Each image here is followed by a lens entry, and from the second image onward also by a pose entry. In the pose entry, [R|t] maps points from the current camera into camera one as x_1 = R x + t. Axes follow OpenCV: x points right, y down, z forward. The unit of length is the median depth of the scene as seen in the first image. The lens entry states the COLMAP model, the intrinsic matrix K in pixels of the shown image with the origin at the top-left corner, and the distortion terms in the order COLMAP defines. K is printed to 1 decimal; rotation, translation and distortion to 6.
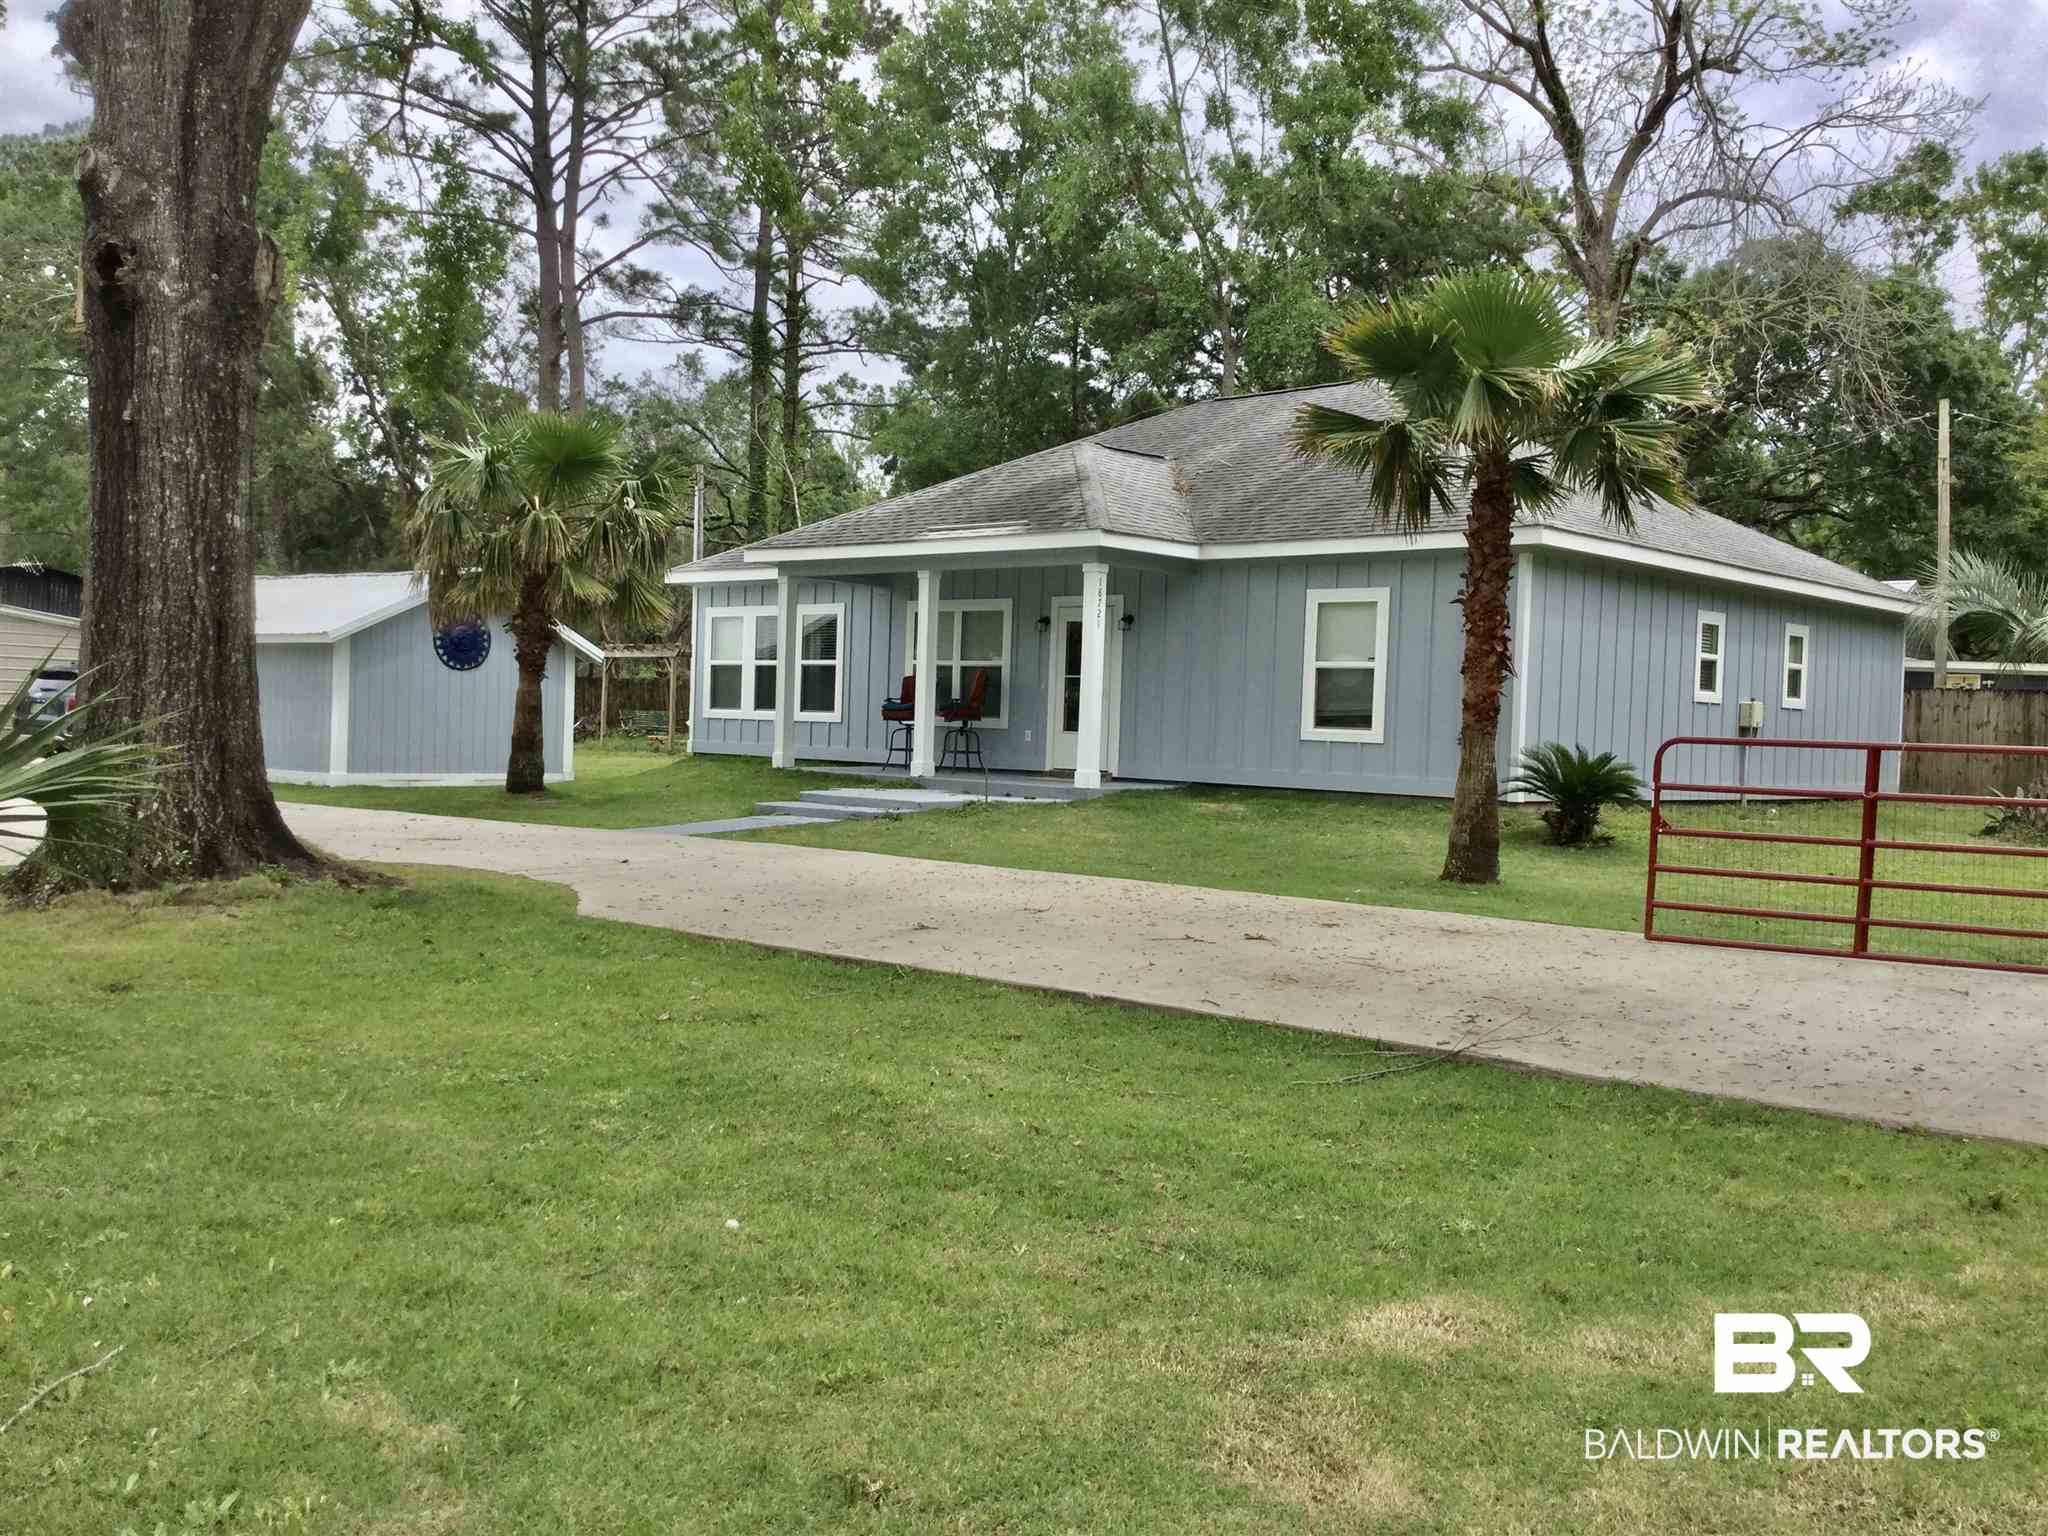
lens RADIAL K [[1834.2, 0, 1024.0], [0, 1834.2, 768.0], [0, 0, 1]] dist [0.035052, -0.000477]
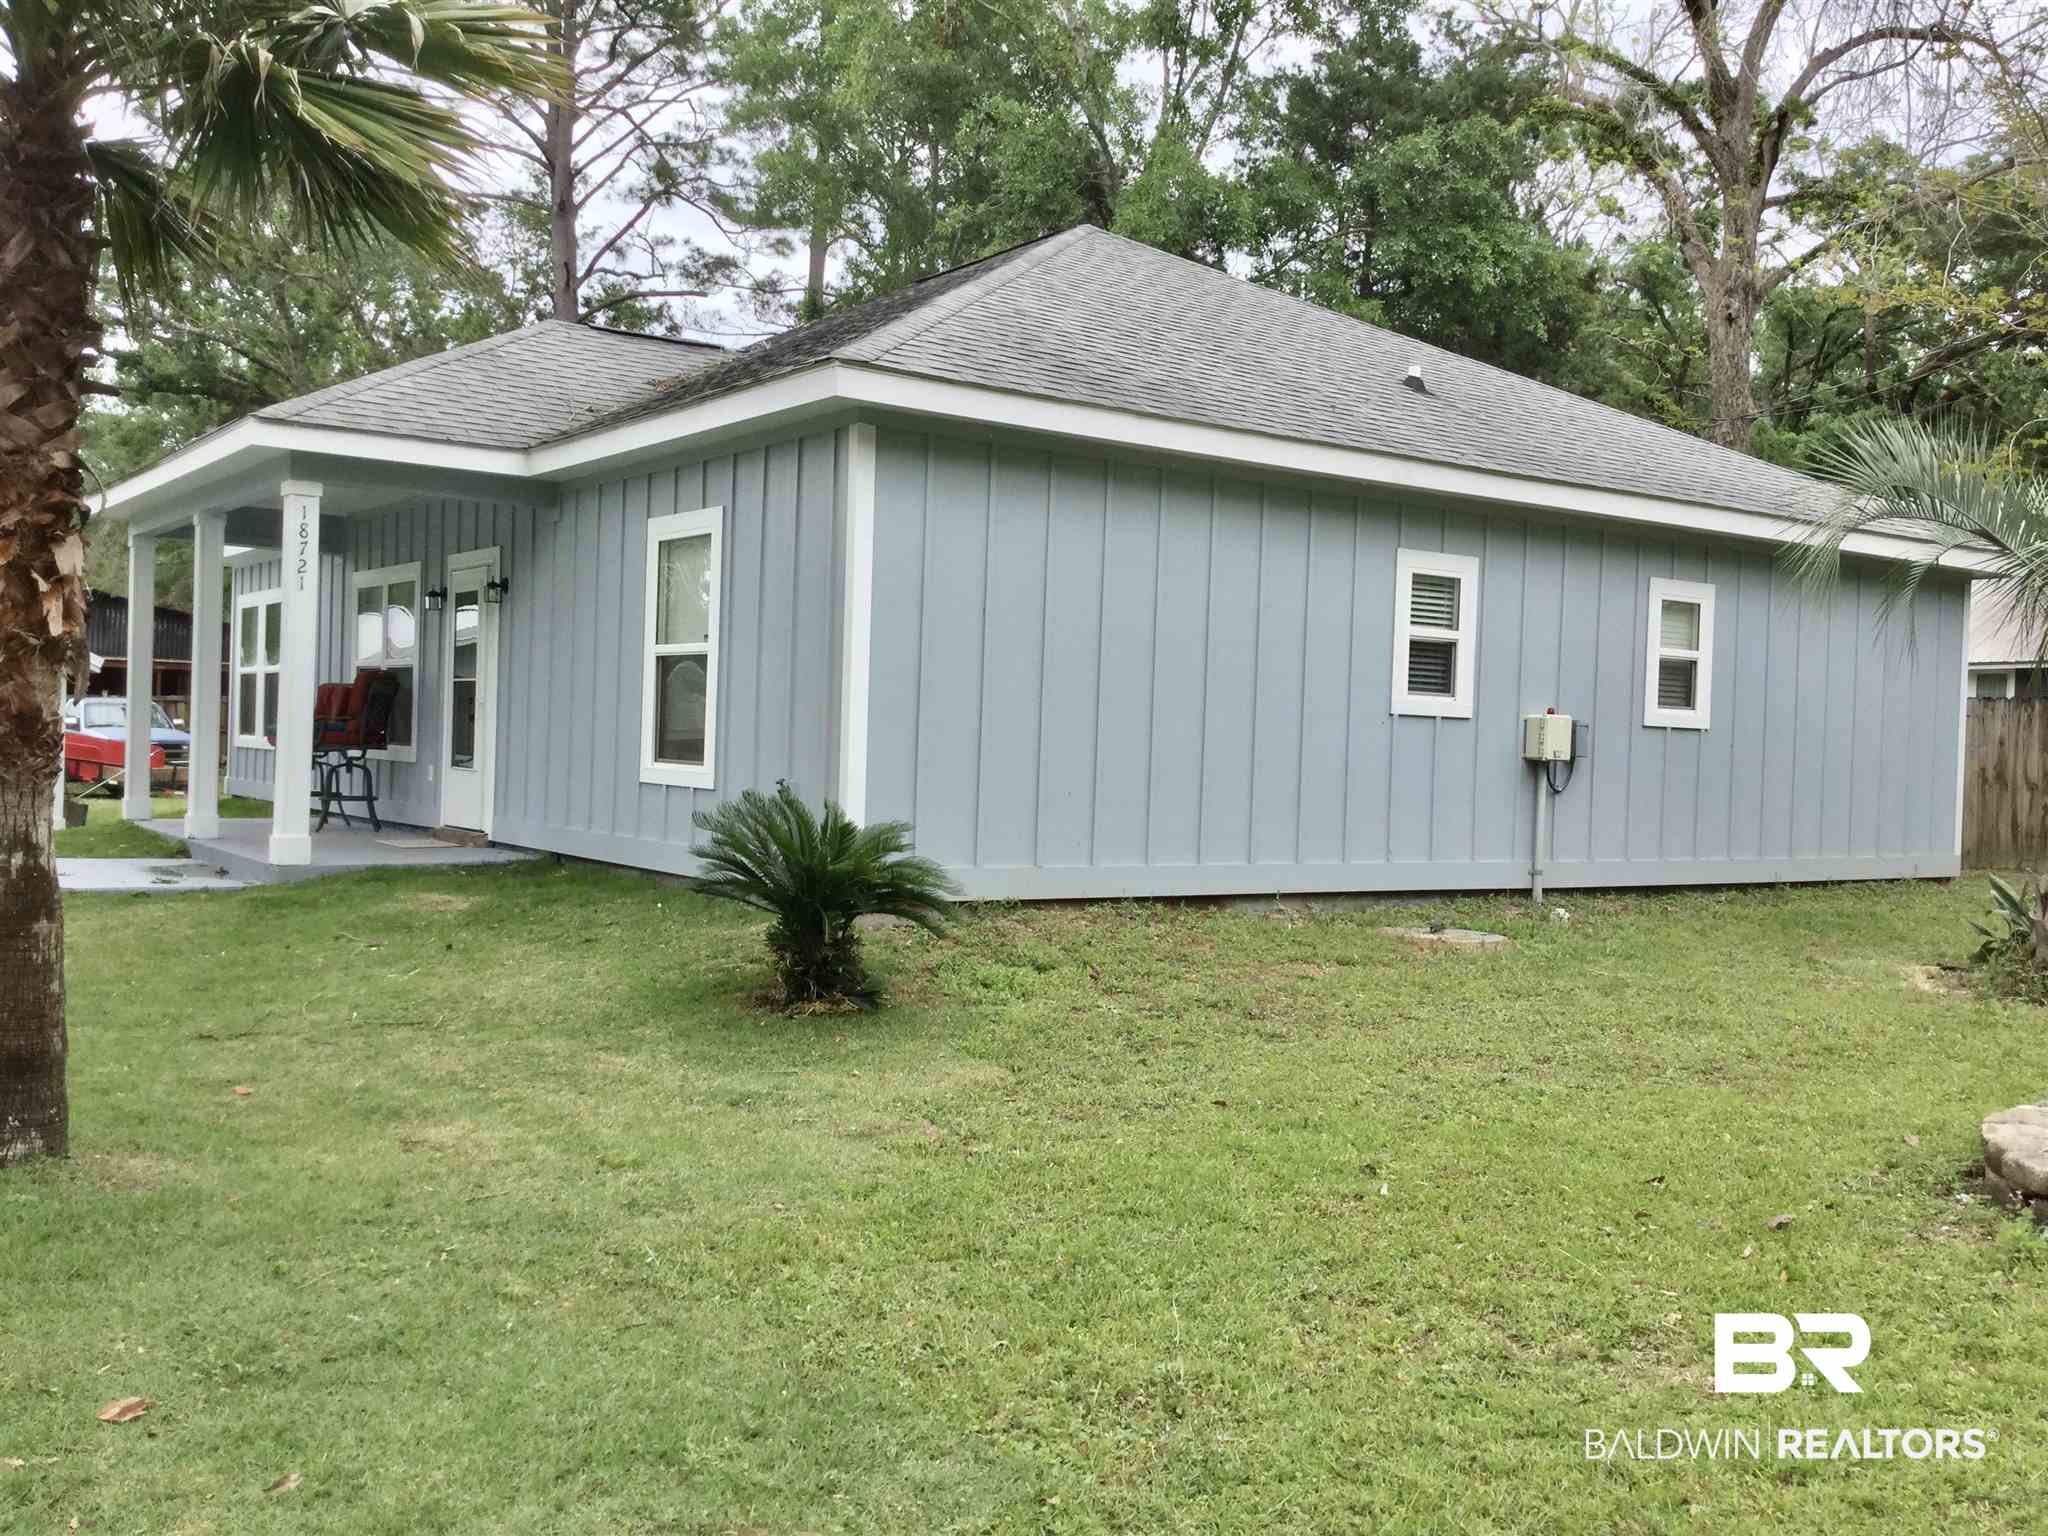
lens RADIAL K [[1835.6, 0, 1024.0], [0, 1835.6, 768.0], [0, 0, 1]] dist [0.130519, -0.258602]
pose [[0.982371, 0.000609, -0.186941, 0.344943], [-0.003788, 0.999854, -0.016650, -0.009973], [0.186903, 0.017064, 0.982230, 0.421141]]
